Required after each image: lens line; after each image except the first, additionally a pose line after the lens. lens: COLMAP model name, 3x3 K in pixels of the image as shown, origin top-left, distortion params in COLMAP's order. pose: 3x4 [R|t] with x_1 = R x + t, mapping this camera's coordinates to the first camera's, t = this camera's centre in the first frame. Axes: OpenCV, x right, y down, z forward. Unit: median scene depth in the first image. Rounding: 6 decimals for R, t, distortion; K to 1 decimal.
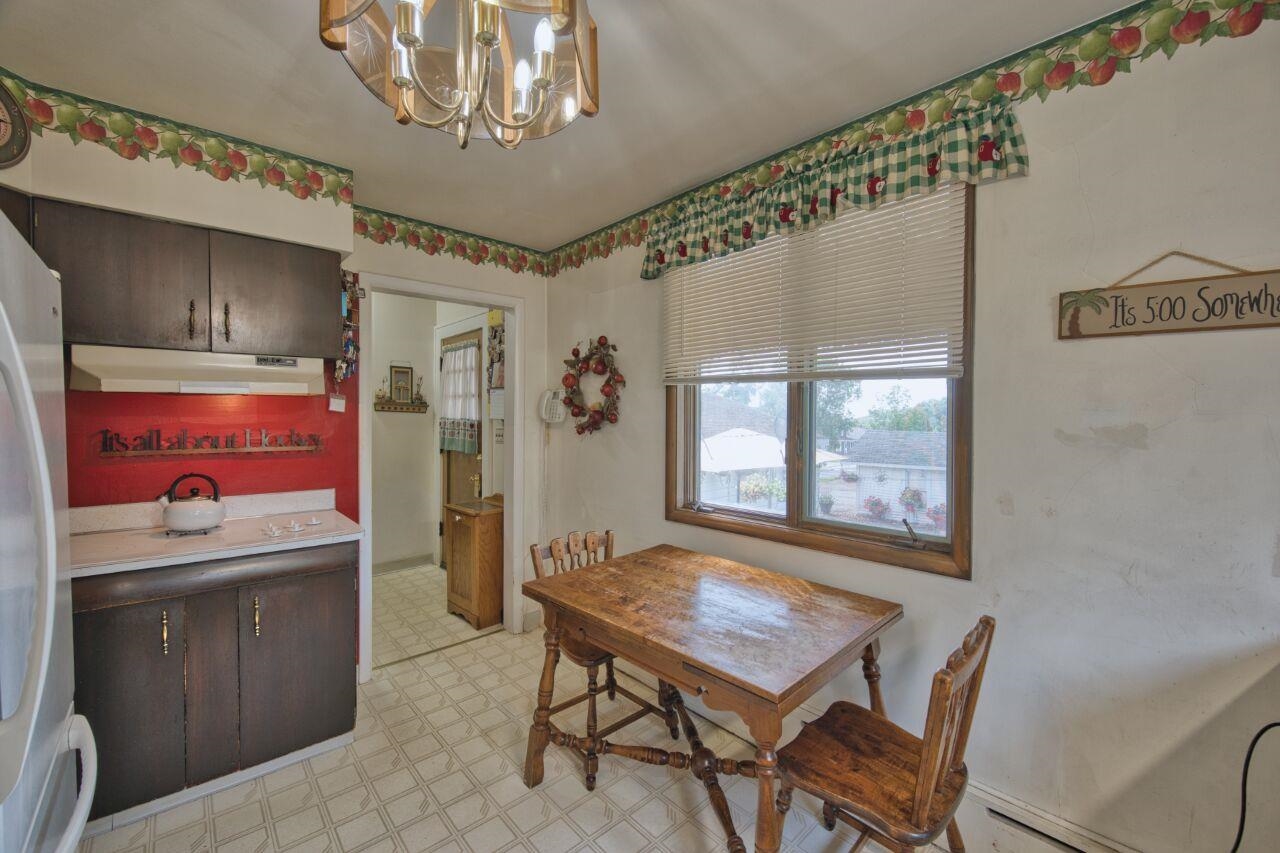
lens RADIAL K [[516.4, 0, 645.9], [0, 516.4, 420.7], [0, 0, 1]] dist [-0.014538, -0.001213]
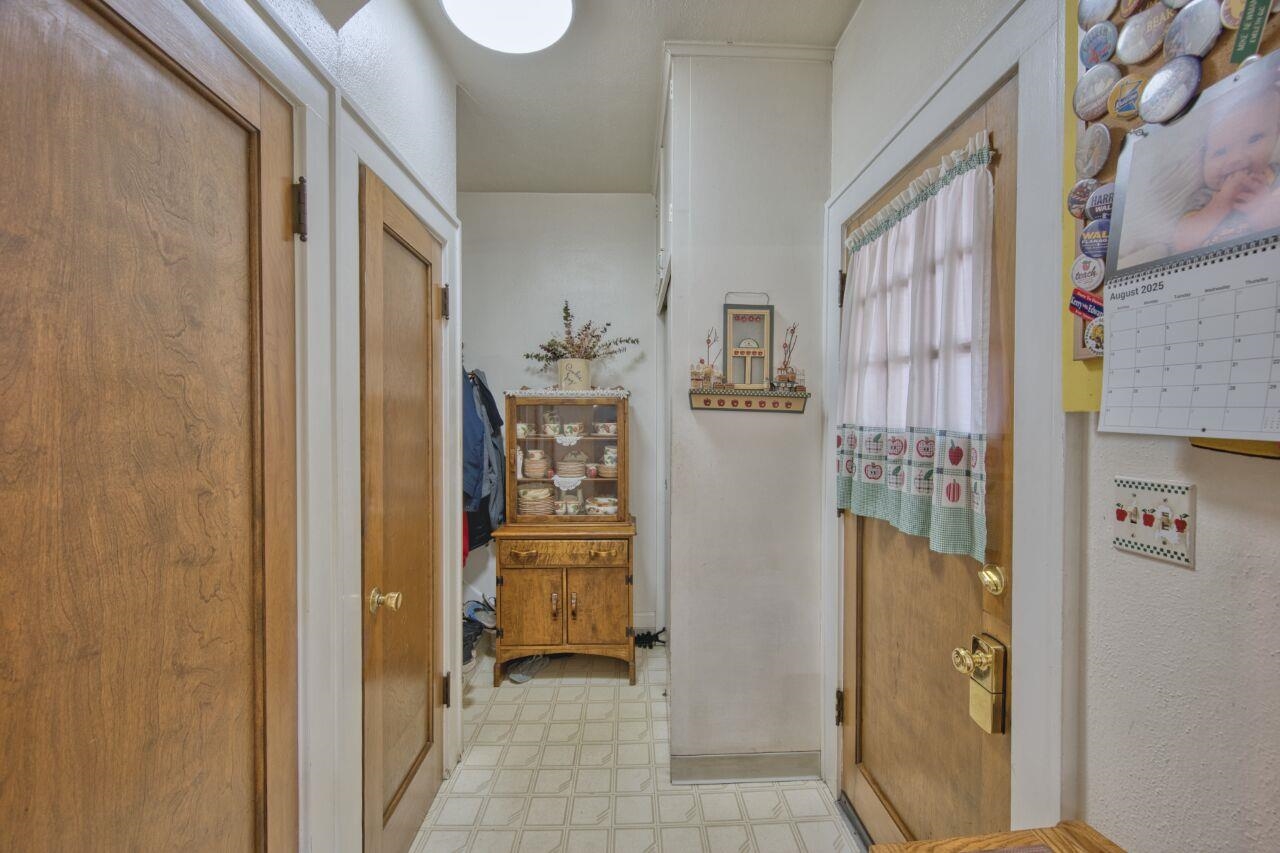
lens RADIAL K [[516.4, 0, 647.8], [0, 516.4, 423.6], [0, 0, 1]] dist [-0.014538, -0.001213]
pose [[0.758355, 0.001069, -0.651841, -0.261177], [-0.002406, 0.999996, -0.001160, -0.006443], [0.651838, 0.002448, 0.758355, 0.624606]]
